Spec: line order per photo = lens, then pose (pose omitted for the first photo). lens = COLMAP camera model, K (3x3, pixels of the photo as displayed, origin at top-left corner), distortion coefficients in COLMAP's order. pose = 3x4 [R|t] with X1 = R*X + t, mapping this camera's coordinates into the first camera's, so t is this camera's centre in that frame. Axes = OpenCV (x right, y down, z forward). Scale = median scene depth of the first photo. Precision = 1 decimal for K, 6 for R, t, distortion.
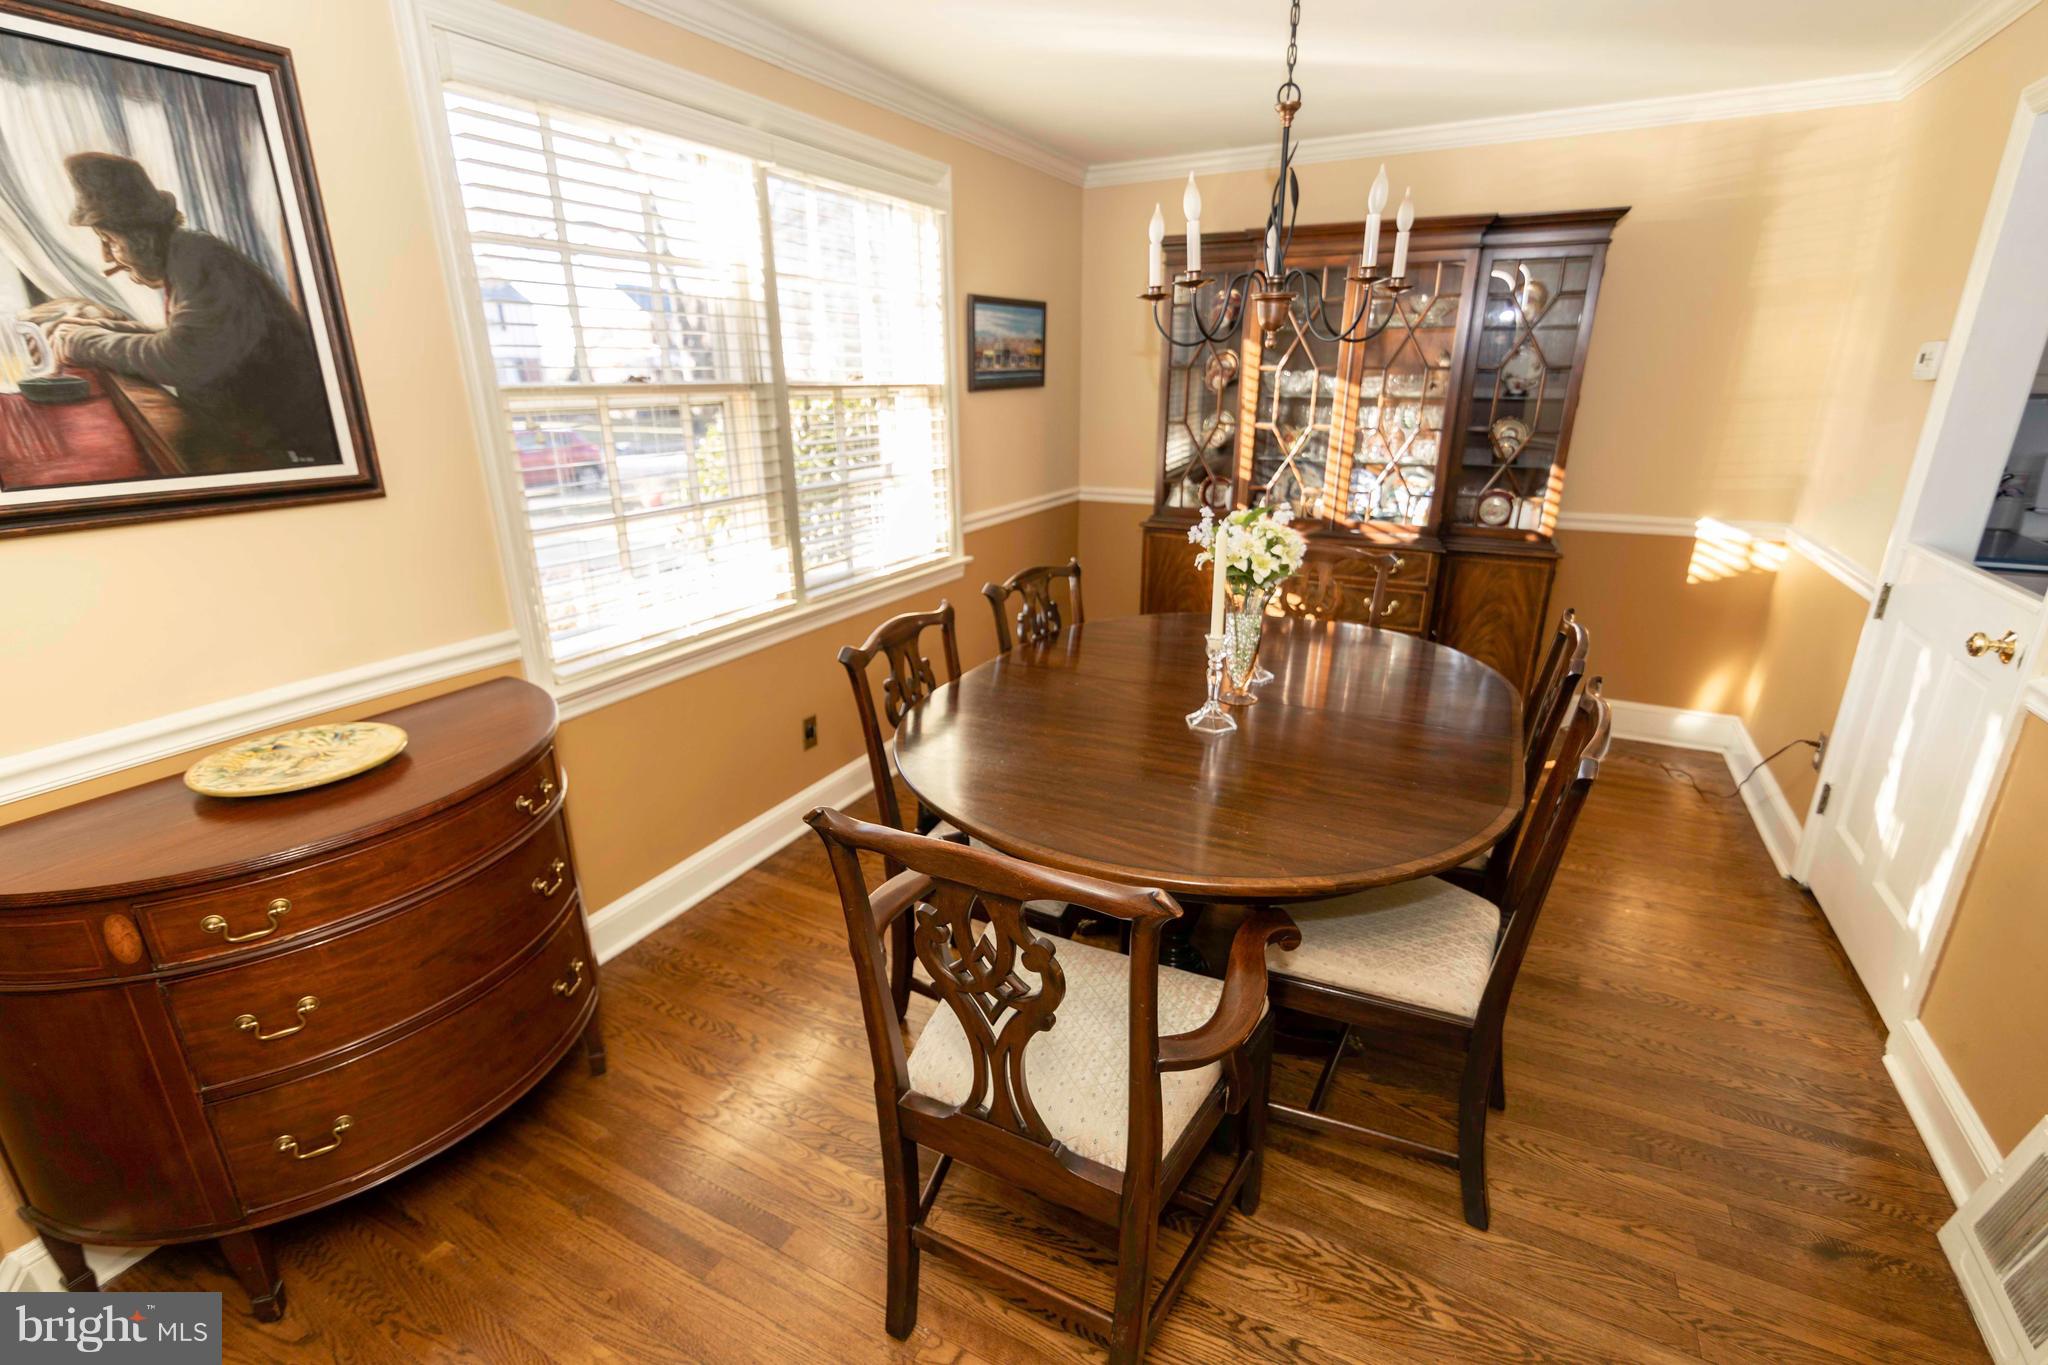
lens RADIAL K [[925.7, 0, 1023.0], [0, 925.7, 683.0], [0, 0, 1]] dist [-0.001194, -0.000130]
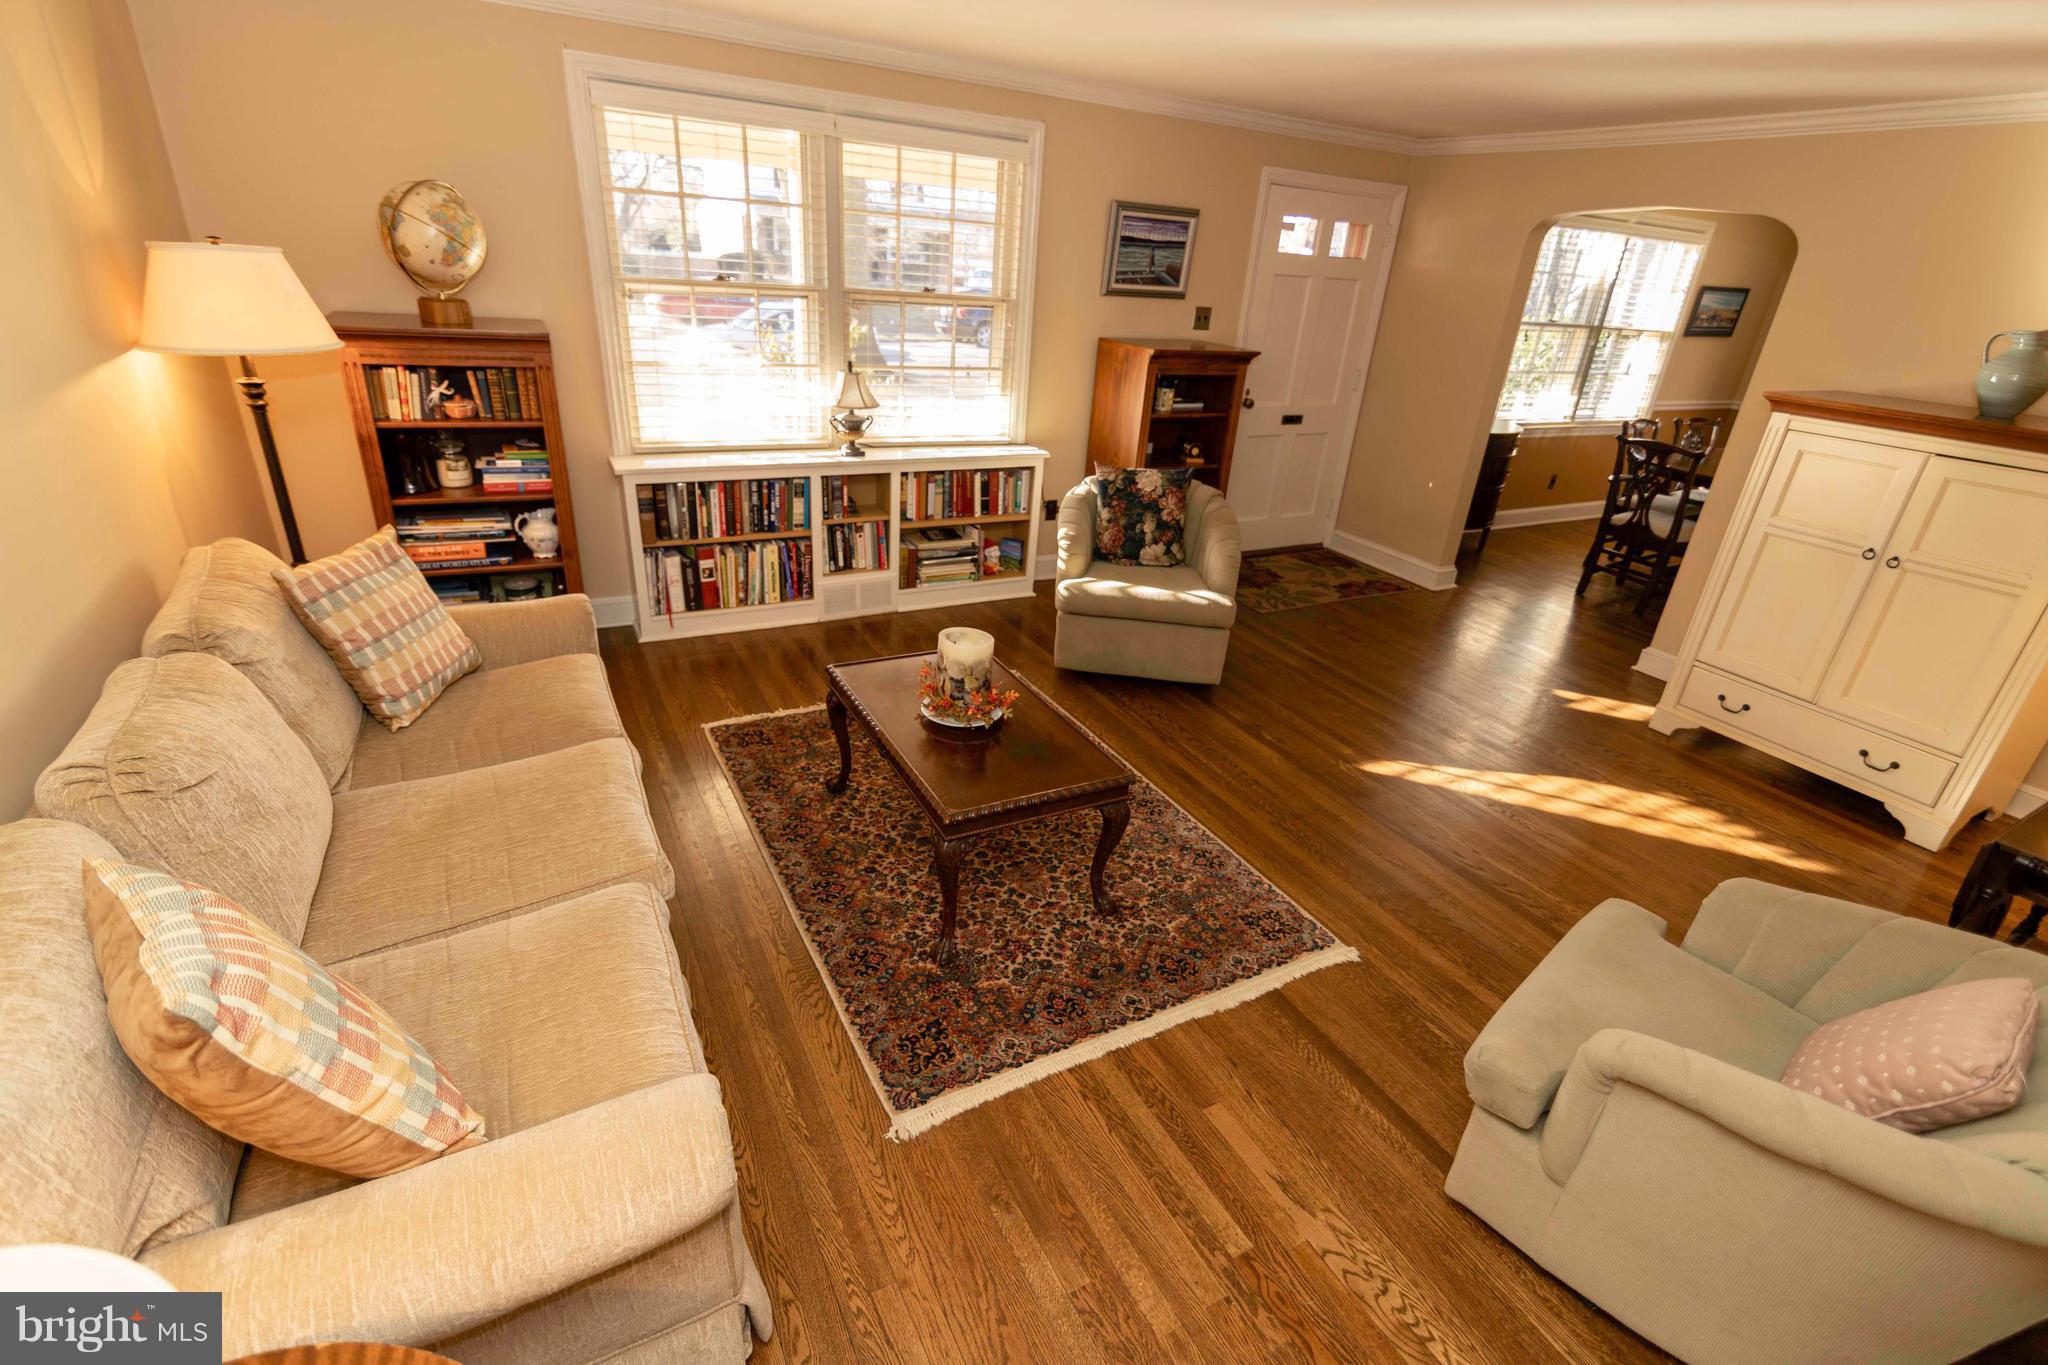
lens RADIAL K [[925.7, 0, 1024.4], [0, 925.7, 683.0], [0, 0, 1]] dist [-0.001194, -0.000130]
pose [[0.821510, 0.289957, -0.490964, -0.039065], [-0.246439, 0.957029, 0.152852, 0.505776], [0.514187, -0.004577, 0.857666, -1.640765]]
